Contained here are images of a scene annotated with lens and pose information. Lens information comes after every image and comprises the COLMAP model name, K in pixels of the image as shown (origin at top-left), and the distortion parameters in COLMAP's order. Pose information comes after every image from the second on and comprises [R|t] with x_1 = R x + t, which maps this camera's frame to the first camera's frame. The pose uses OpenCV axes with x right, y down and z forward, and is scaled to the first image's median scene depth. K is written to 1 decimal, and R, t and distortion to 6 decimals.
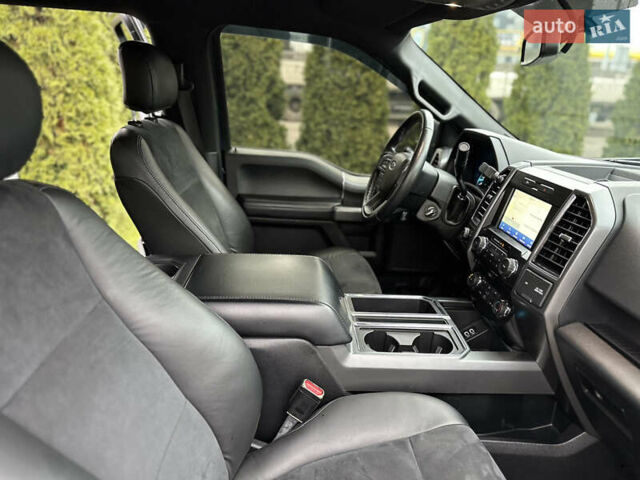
lens RADIAL K [[448.3, 0, 319.7], [0, 448.3, 242.0], [0, 0, 1]] dist [0.085580, -0.120262]
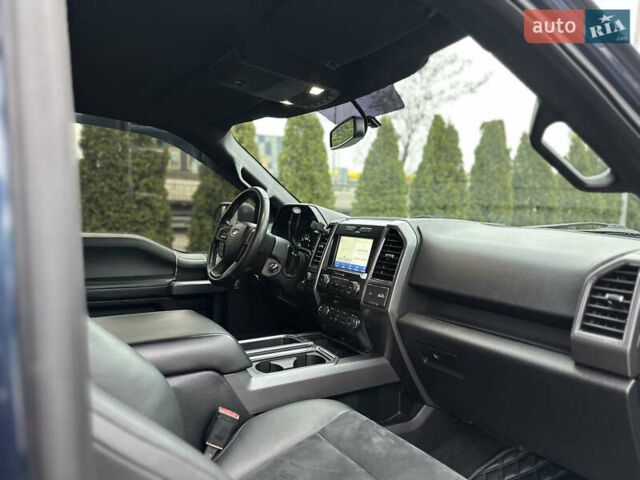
lens RADIAL K [[448.3, 0, 319.7], [0, 448.3, 242.0], [0, 0, 1]] dist [0.085580, -0.120262]
pose [[0.873586, -0.055061, 0.483545, -0.239050], [0.168442, 0.966378, -0.194272, 0.131565], [-0.456591, 0.251163, 0.853488, -0.087743]]
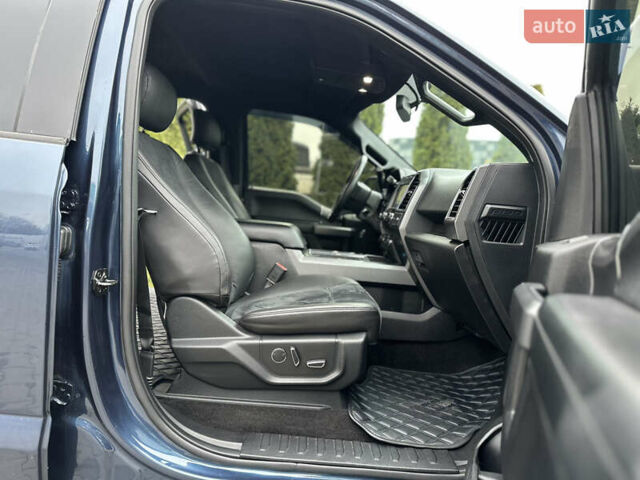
lens RADIAL K [[448.3, 0, 319.7], [0, 448.3, 242.0], [0, 0, 1]] dist [0.085580, -0.120262]
pose [[0.998651, 0.037213, -0.036206, 0.156140], [-0.045080, 0.967438, -0.249059, 0.507111], [0.025758, 0.250356, 0.967811, -0.627156]]
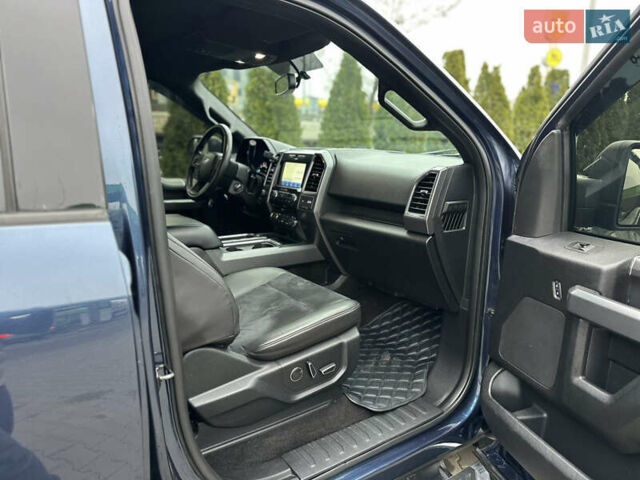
lens RADIAL K [[448.3, 0, 319.7], [0, 448.3, 242.0], [0, 0, 1]] dist [0.085580, -0.120262]
pose [[0.843862, -0.145379, 0.516490, -0.394653], [0.192403, 0.980566, -0.038352, 0.266093], [-0.500877, 0.131738, 0.855434, -0.523758]]
